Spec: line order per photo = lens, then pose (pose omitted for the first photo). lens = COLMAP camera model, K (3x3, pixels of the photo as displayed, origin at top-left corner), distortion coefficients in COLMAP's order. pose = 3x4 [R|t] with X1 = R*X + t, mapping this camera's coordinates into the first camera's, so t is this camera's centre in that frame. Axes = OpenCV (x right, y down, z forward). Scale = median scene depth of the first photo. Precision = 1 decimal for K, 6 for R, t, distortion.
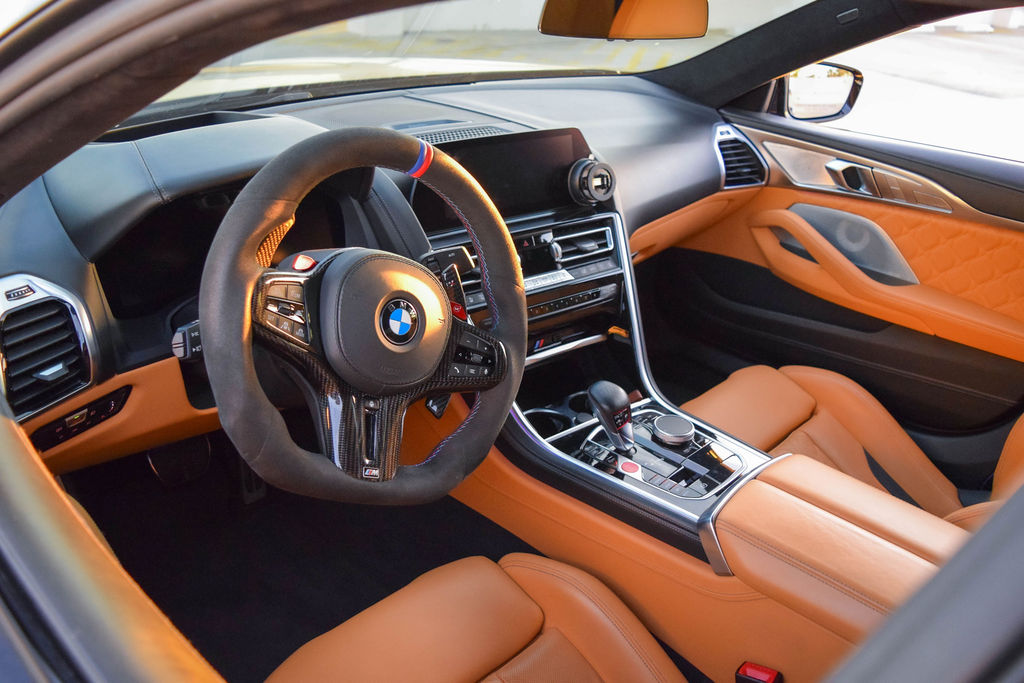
lens RADIAL K [[824.0, 0, 512.0], [0, 824.0, 341.5], [0, 0, 1]] dist [-0.094501, -0.000180]
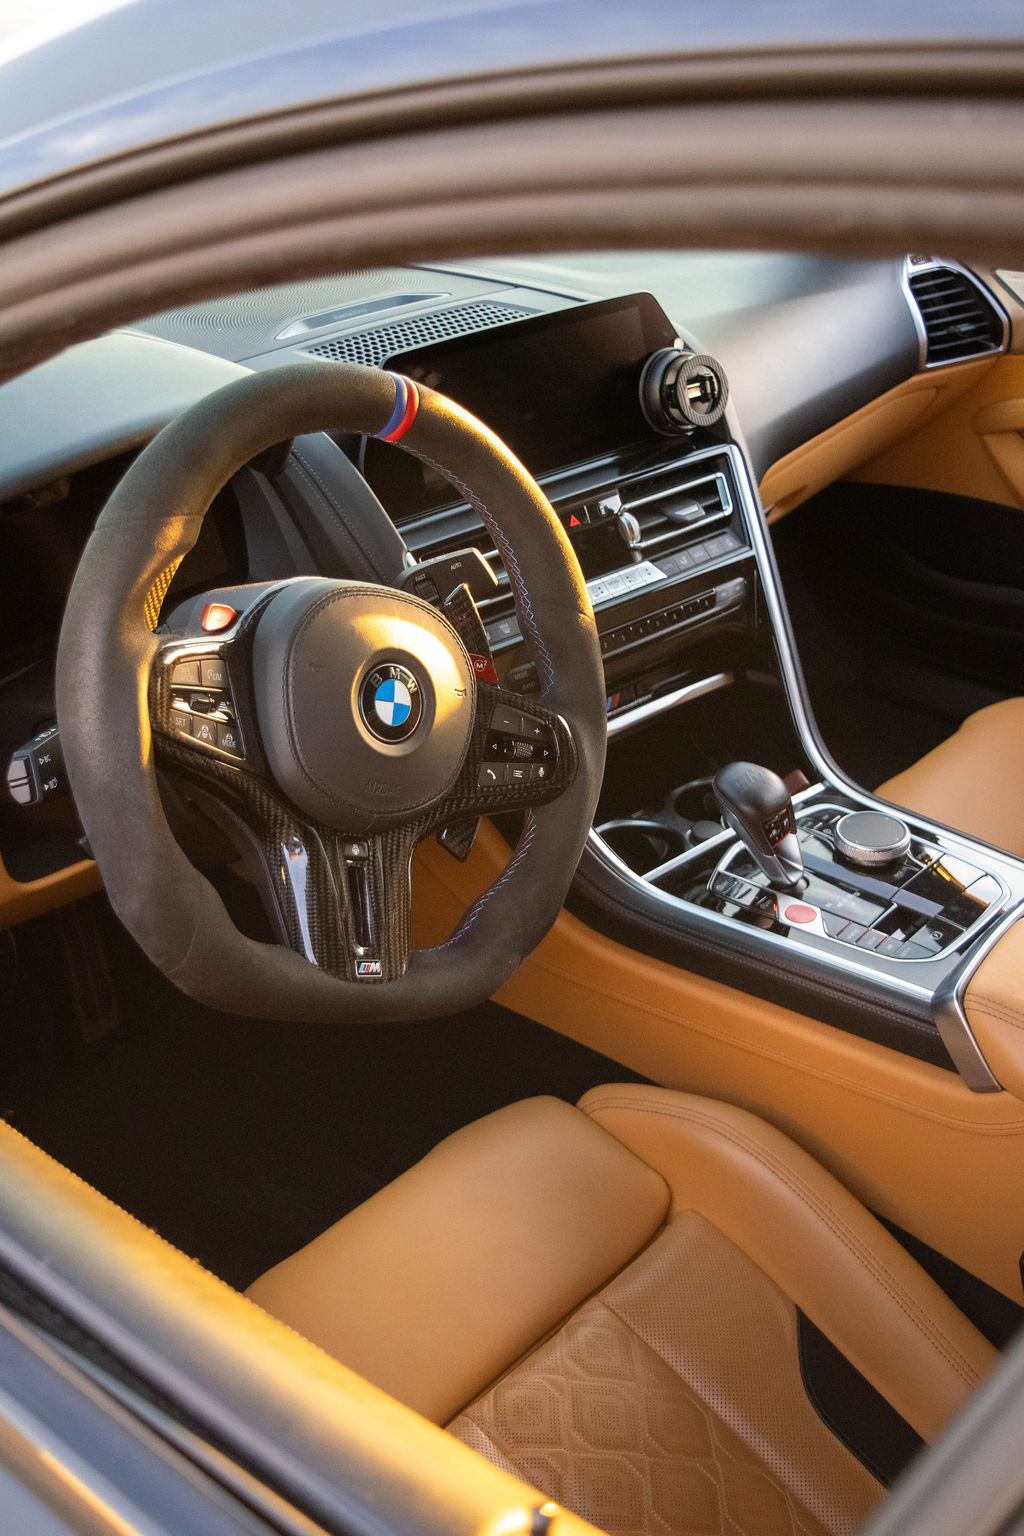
lens RADIAL K [[1678.9, 0, 512.0], [0, 1678.9, 768.0], [0, 0, 1]] dist [-0.062848, 0.019938]
pose [[0.996148, -0.087688, 0.000367, -0.041535], [0.087492, 0.994188, 0.062738, -0.032297], [-0.005867, -0.062464, 0.998030, -0.121138]]
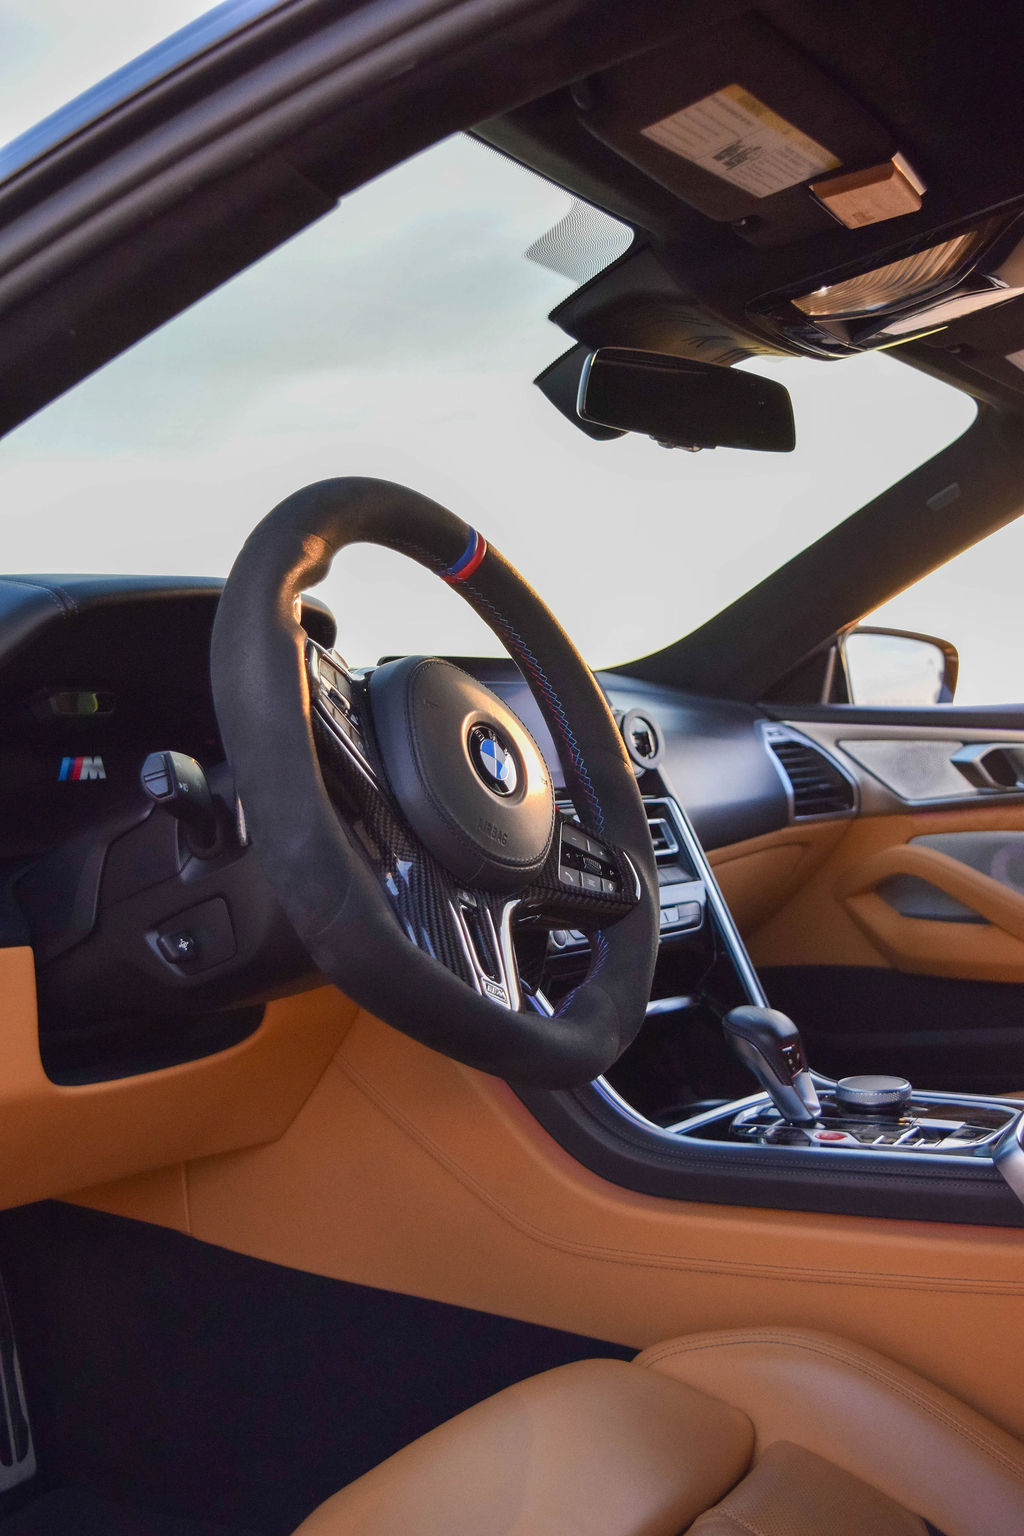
lens RADIAL K [[1678.9, 0, 512.0], [0, 1678.9, 768.0], [0, 0, 1]] dist [-0.062848, 0.019938]
pose [[0.973287, -0.083159, 0.214000, -0.276498], [0.167459, 0.894783, -0.413909, 0.351445], [-0.157064, 0.438688, 0.884807, -0.059978]]
